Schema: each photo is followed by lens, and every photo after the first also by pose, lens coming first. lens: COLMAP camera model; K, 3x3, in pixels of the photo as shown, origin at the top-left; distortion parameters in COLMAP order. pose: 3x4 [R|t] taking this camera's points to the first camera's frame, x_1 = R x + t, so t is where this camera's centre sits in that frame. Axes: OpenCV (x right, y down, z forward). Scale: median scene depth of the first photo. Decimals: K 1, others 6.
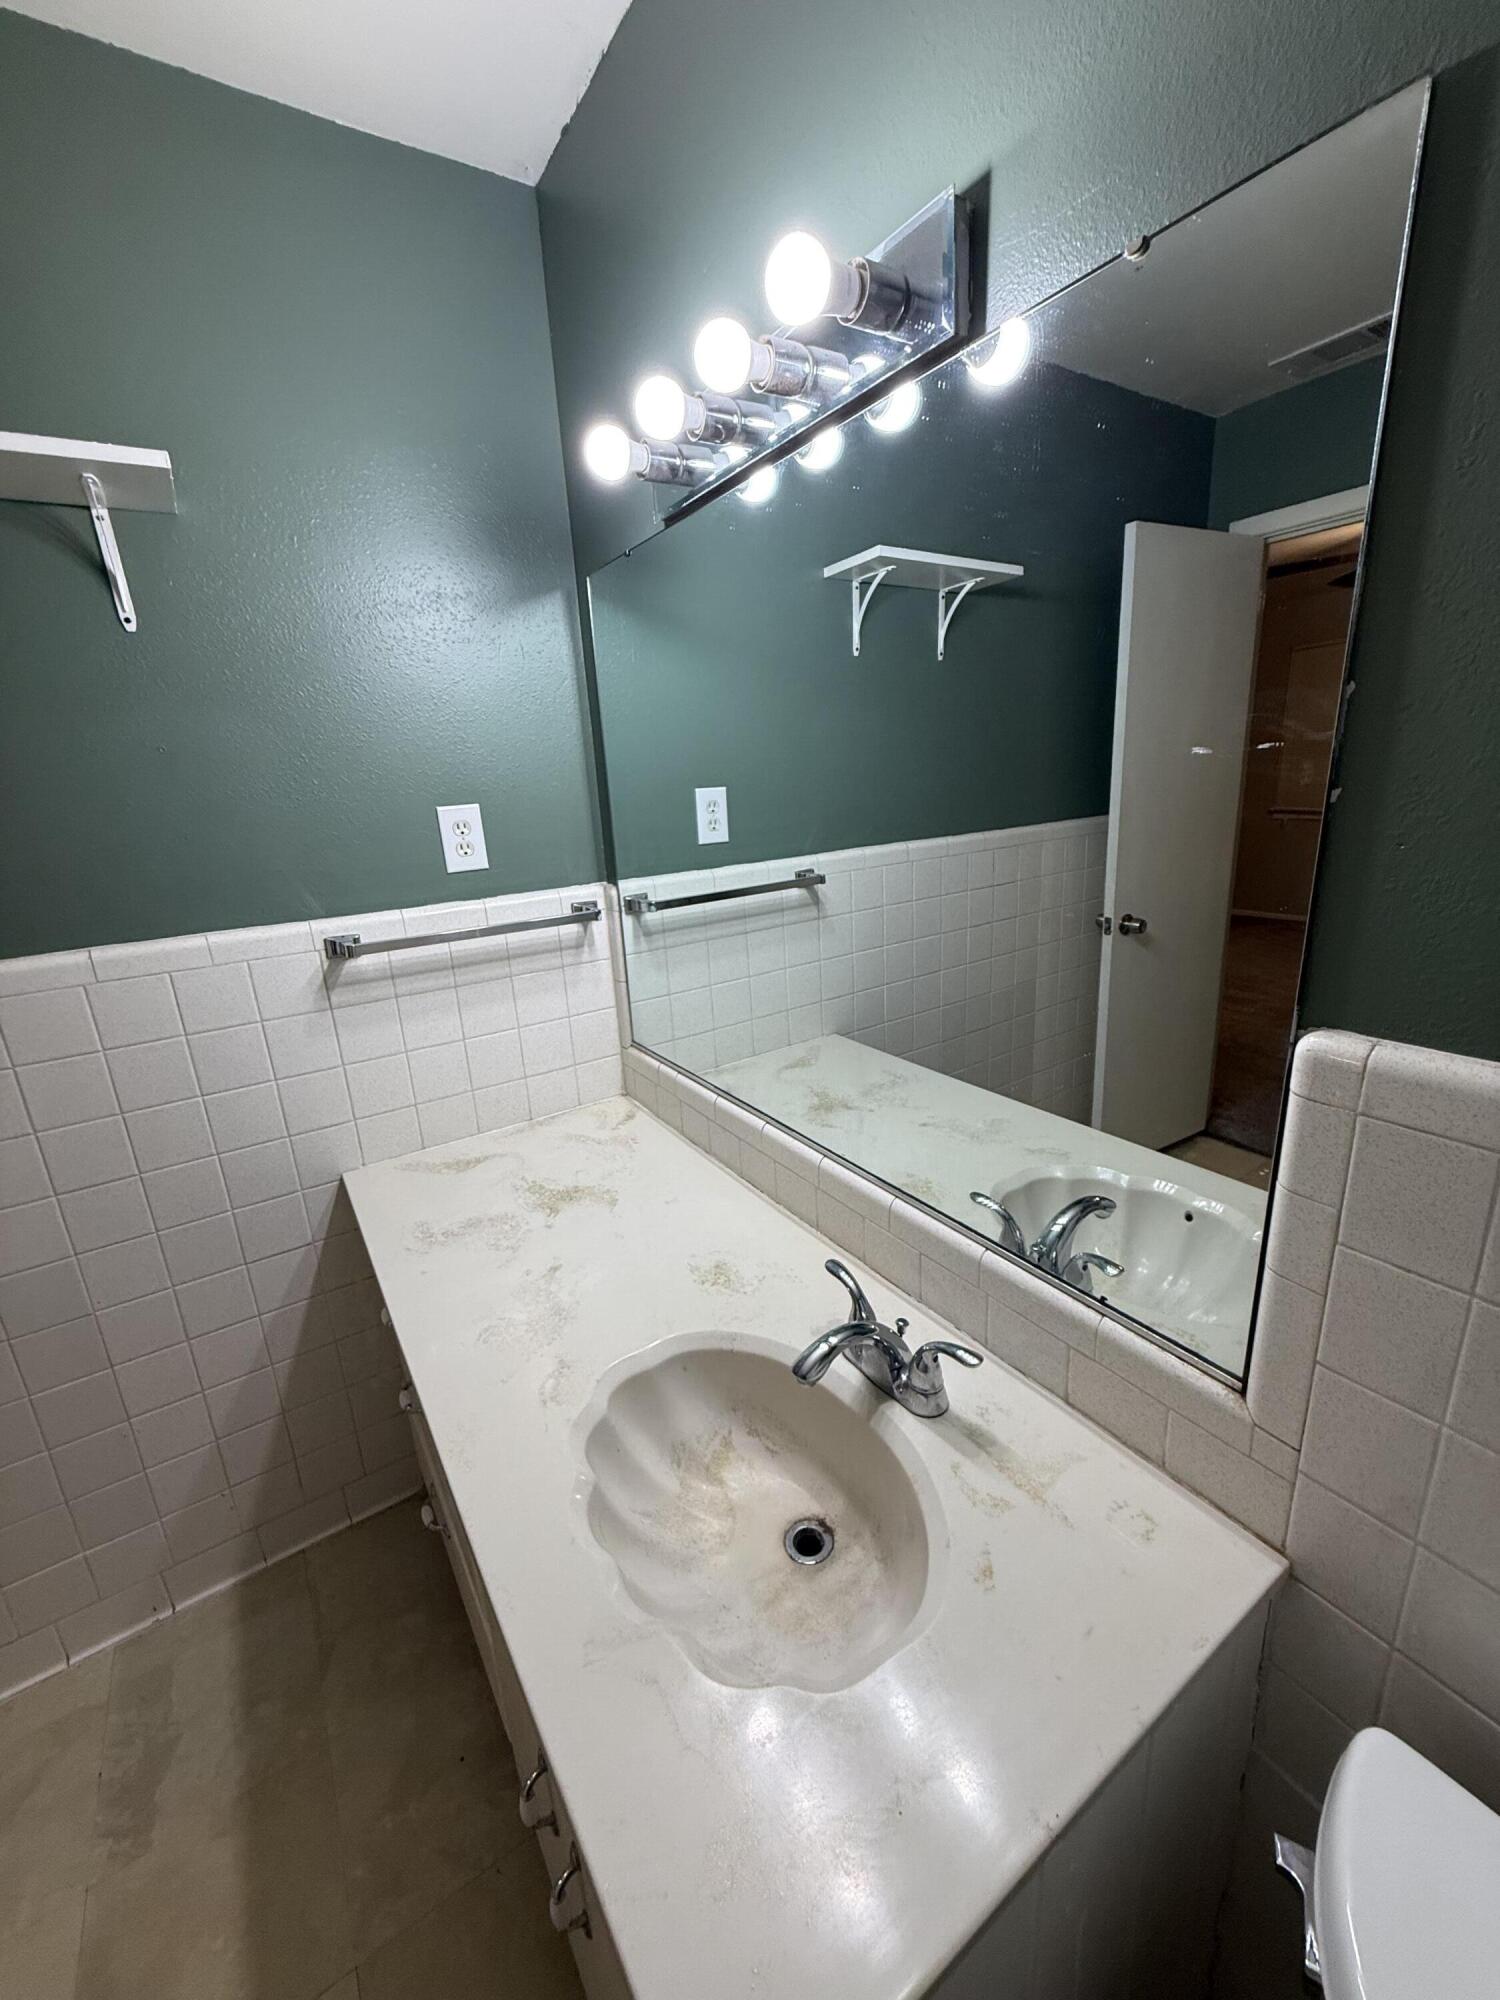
lens RADIAL K [[799.9, 0, 754.4], [0, 799.9, 996.2], [0, 0, 1]] dist [0.000825, -0.000154]
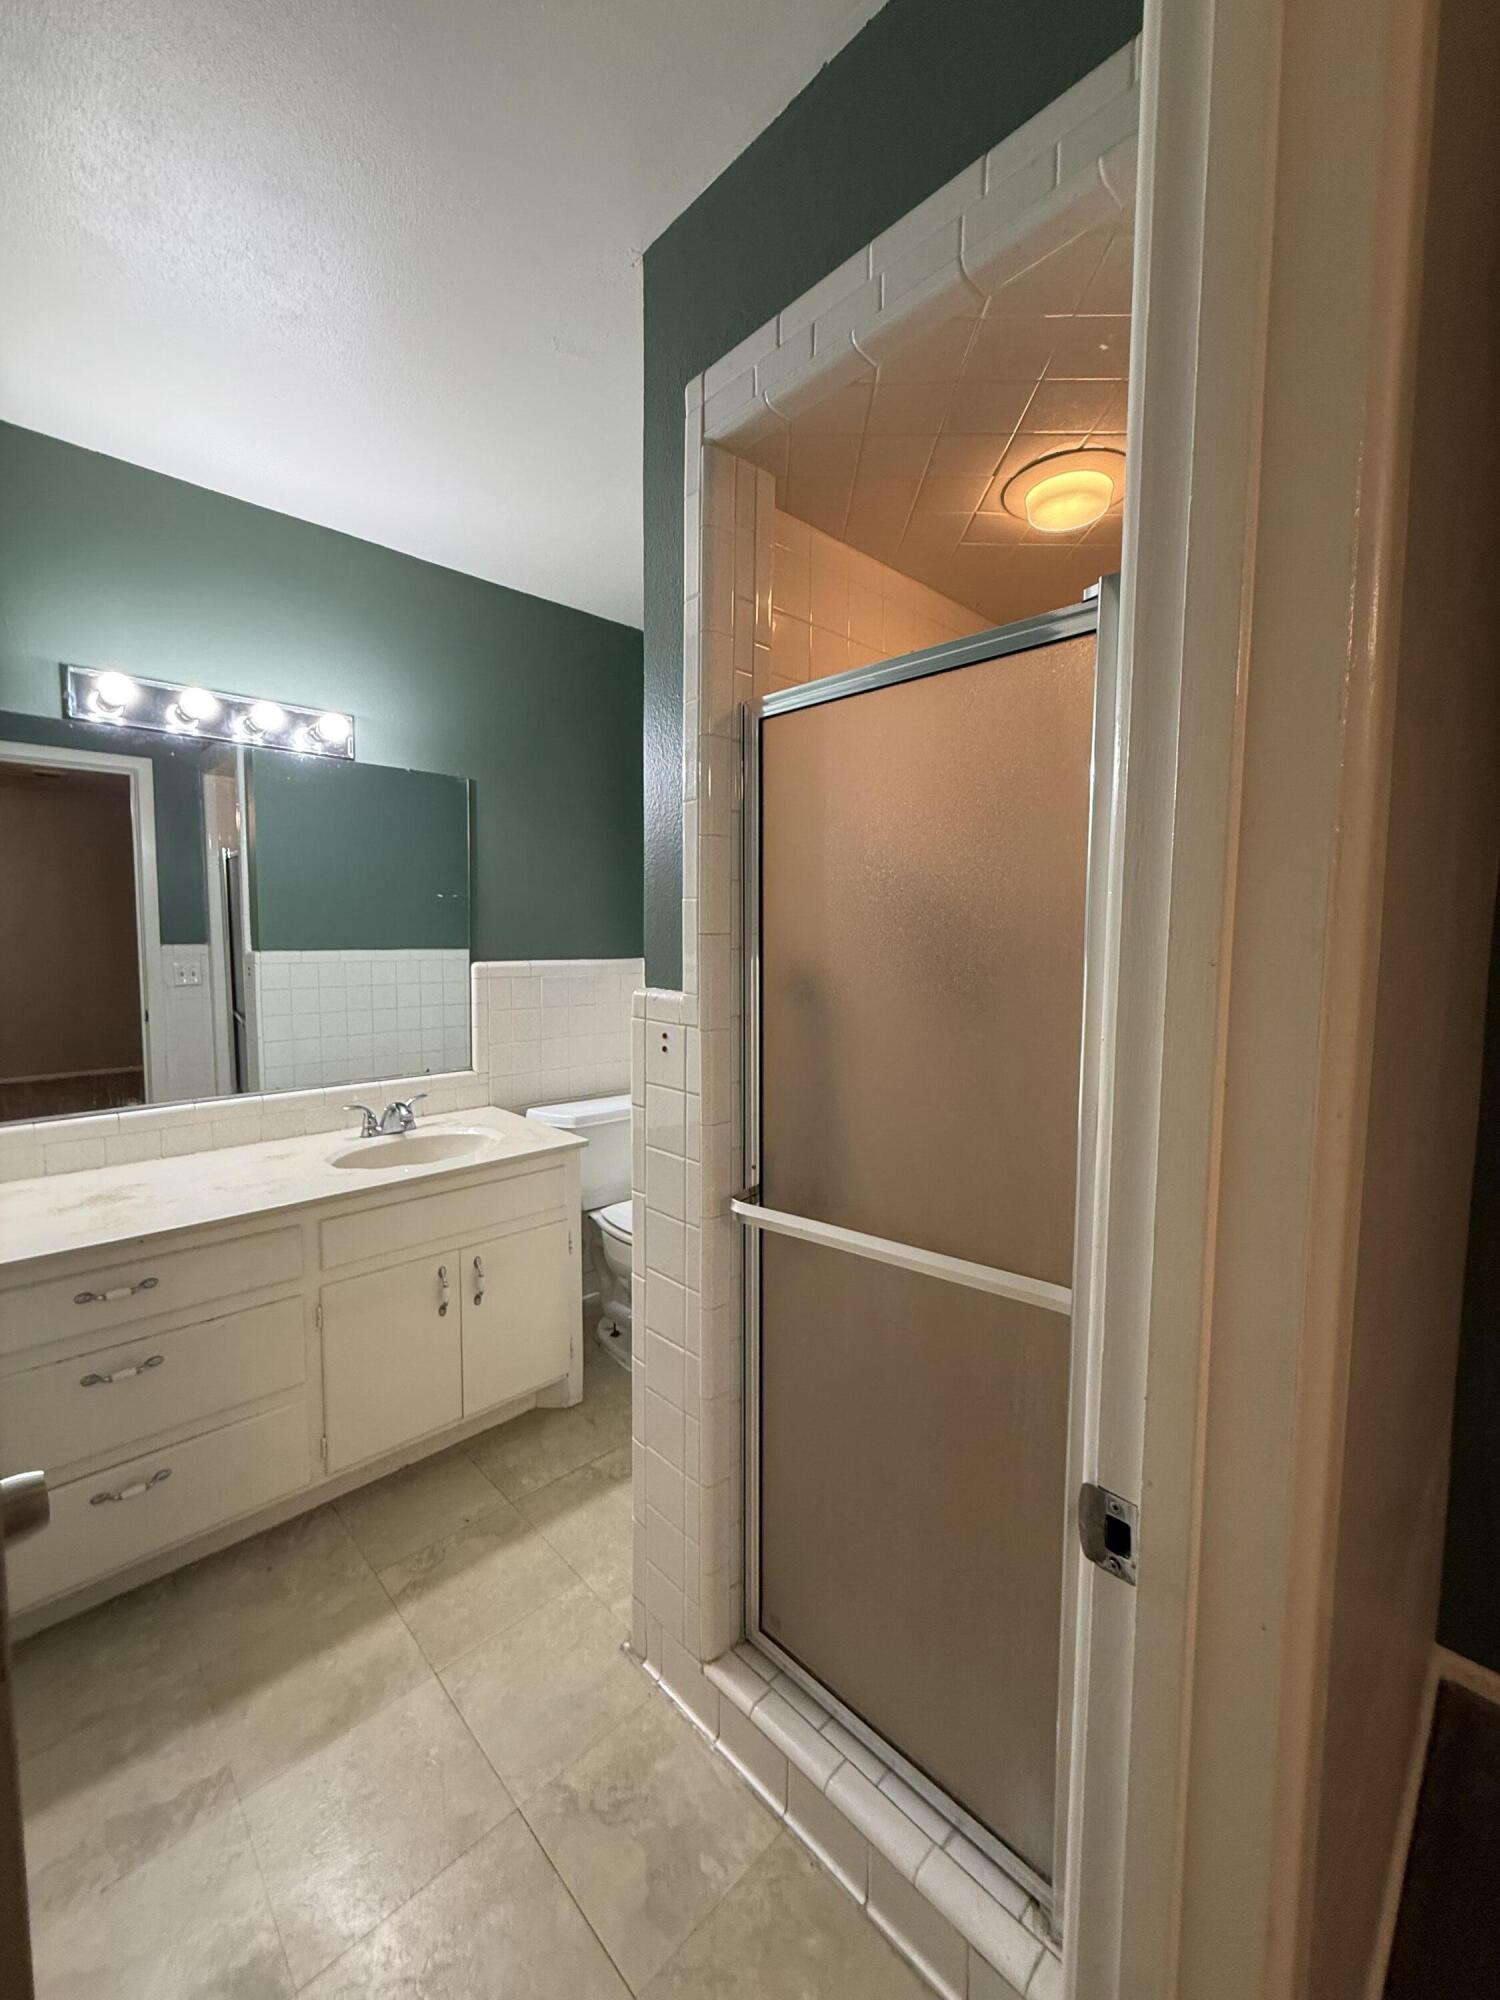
lens RADIAL K [[799.9, 0, 751.2], [0, 799.9, 994.5], [0, 0, 1]] dist [0.000825, -0.000154]
pose [[-0.185069, -0.026443, 0.982370, -1.655584], [0.272699, 0.958998, 0.077188, 0.126193], [-0.944132, 0.282177, -0.170270, 0.168972]]
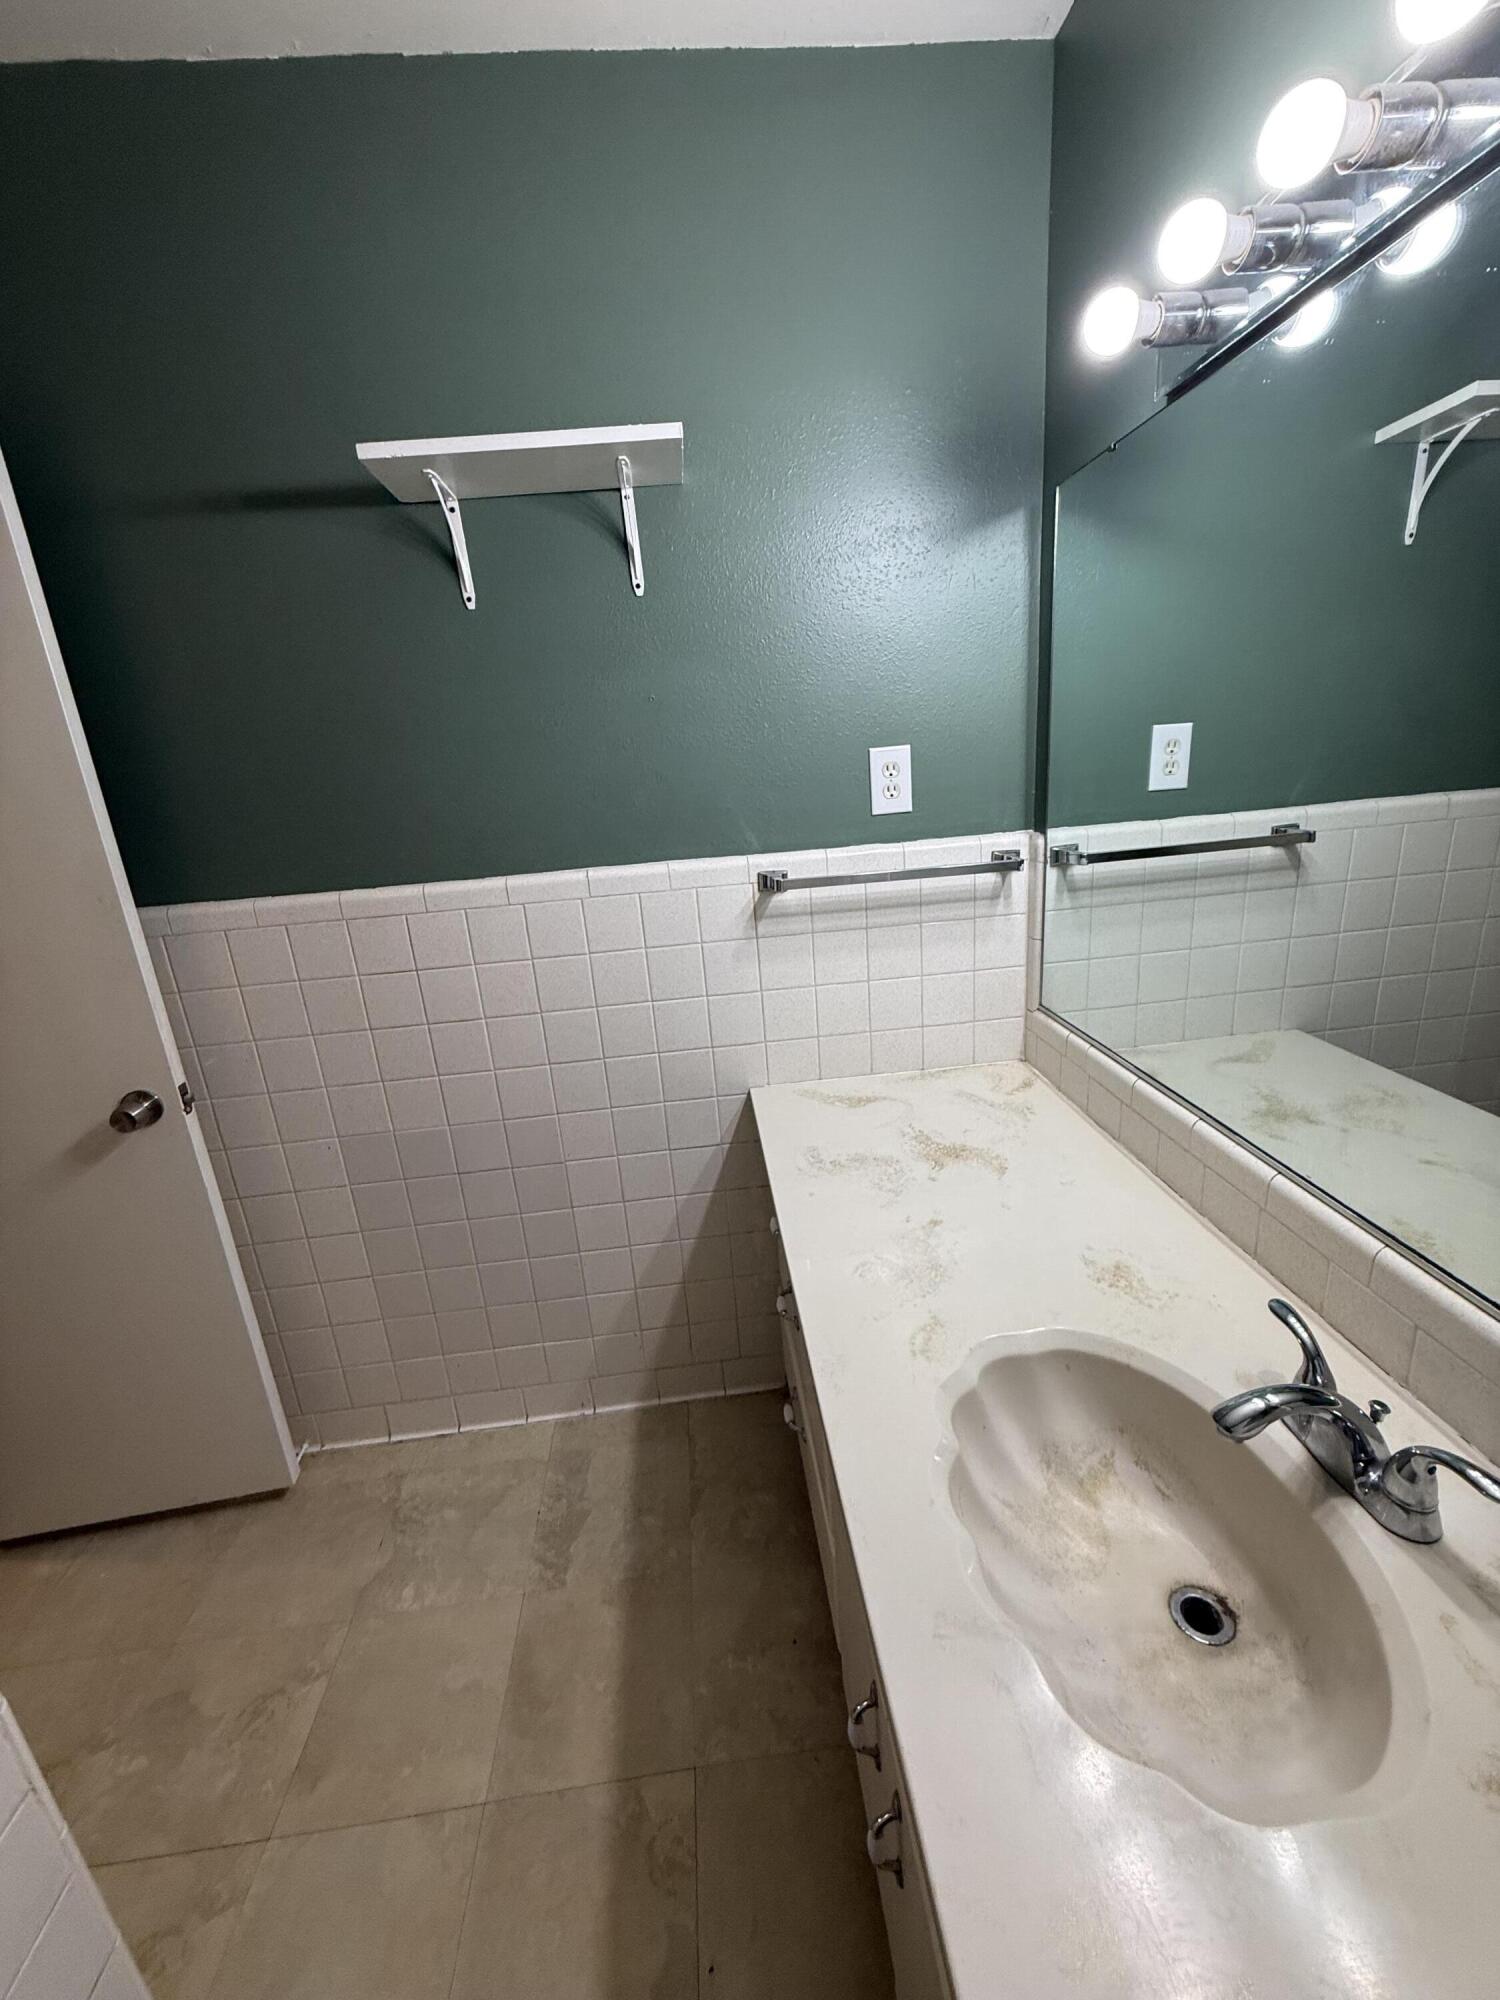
lens RADIAL K [[799.9, 0, 754.5], [0, 799.9, 1001.0], [0, 0, 1]] dist [0.000825, -0.000154]
pose [[0.881897, 0.128863, -0.453489, -0.031484], [-0.103303, 0.991362, 0.080812, 0.014781], [0.459985, -0.024421, 0.887591, 0.035214]]
